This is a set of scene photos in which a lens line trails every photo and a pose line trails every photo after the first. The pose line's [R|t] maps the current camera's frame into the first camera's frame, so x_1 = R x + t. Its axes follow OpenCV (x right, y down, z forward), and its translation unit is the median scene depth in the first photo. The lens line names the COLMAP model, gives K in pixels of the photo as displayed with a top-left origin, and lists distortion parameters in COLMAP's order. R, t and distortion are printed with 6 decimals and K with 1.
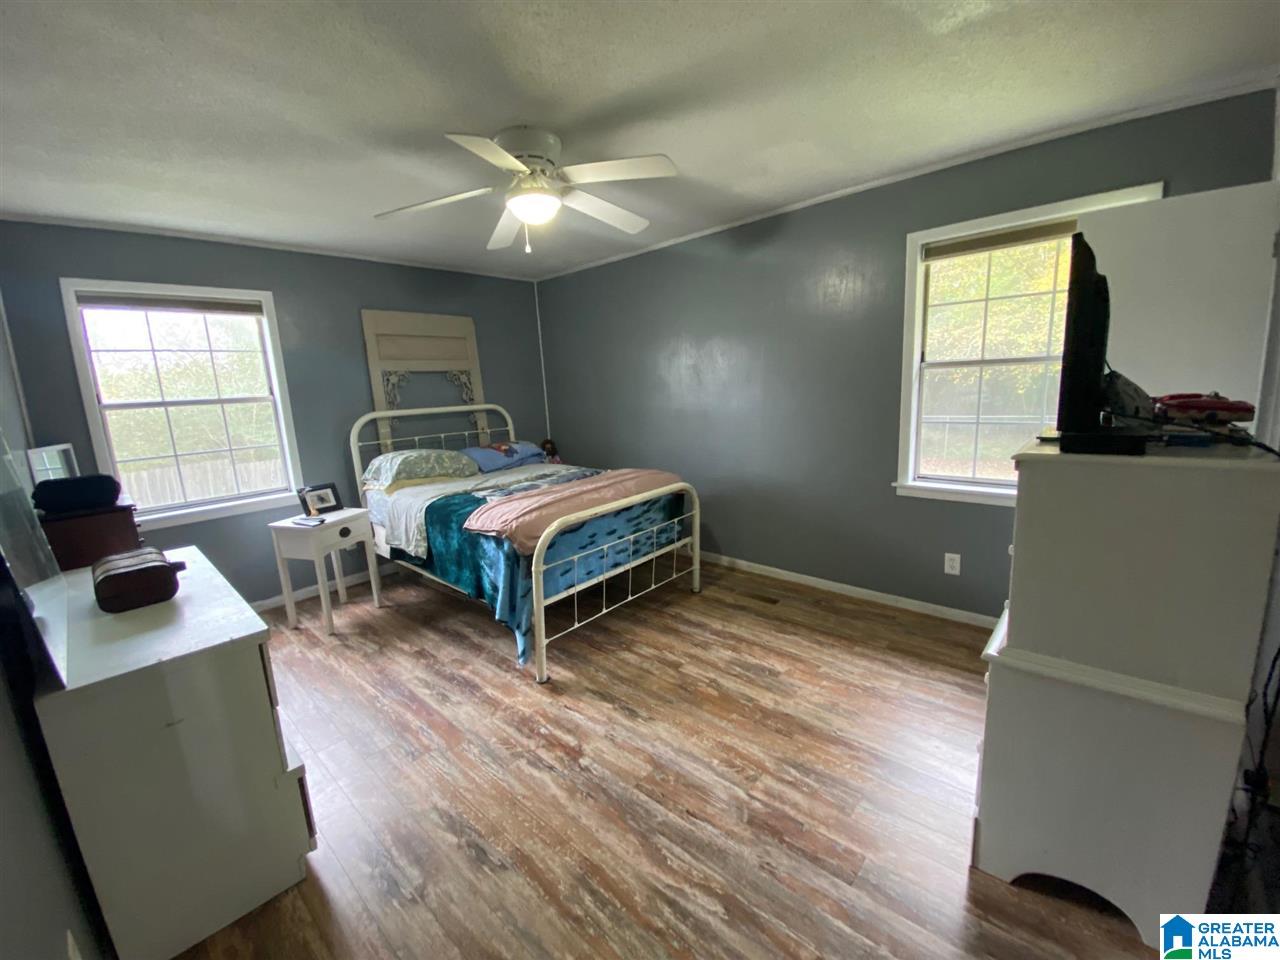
lens RADIAL K [[524.6, 0, 634.7], [0, 524.6, 463.6], [0, 0, 1]] dist [0.041214, -0.025851]
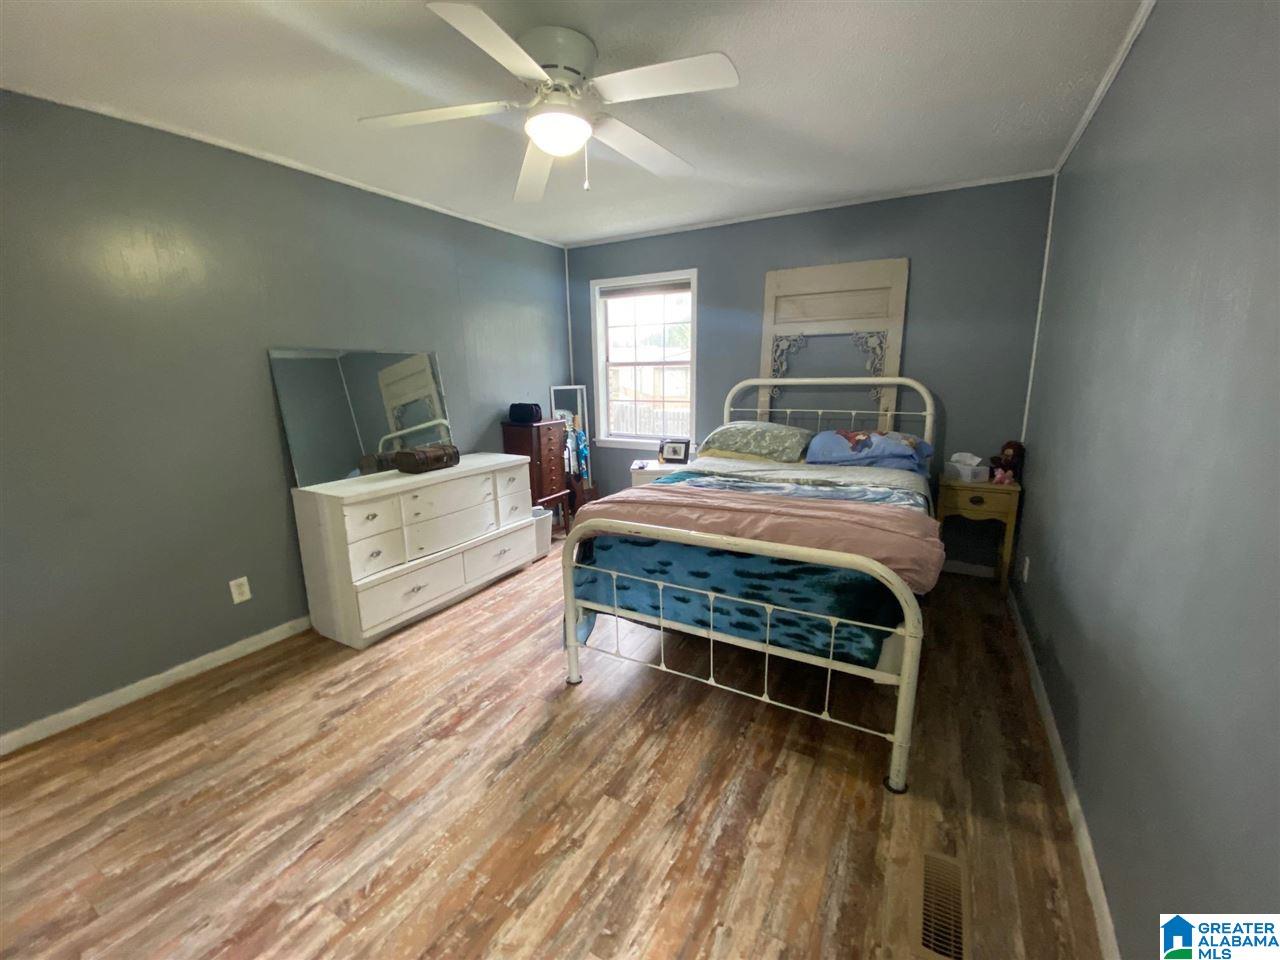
lens RADIAL K [[524.6, 0, 634.7], [0, 524.6, 463.6], [0, 0, 1]] dist [0.041214, -0.025851]
pose [[0.219369, 0.217385, -0.951116, 0.593631], [-0.144200, 0.971379, 0.188757, -0.135194], [0.964927, 0.095743, 0.244437, 0.780990]]
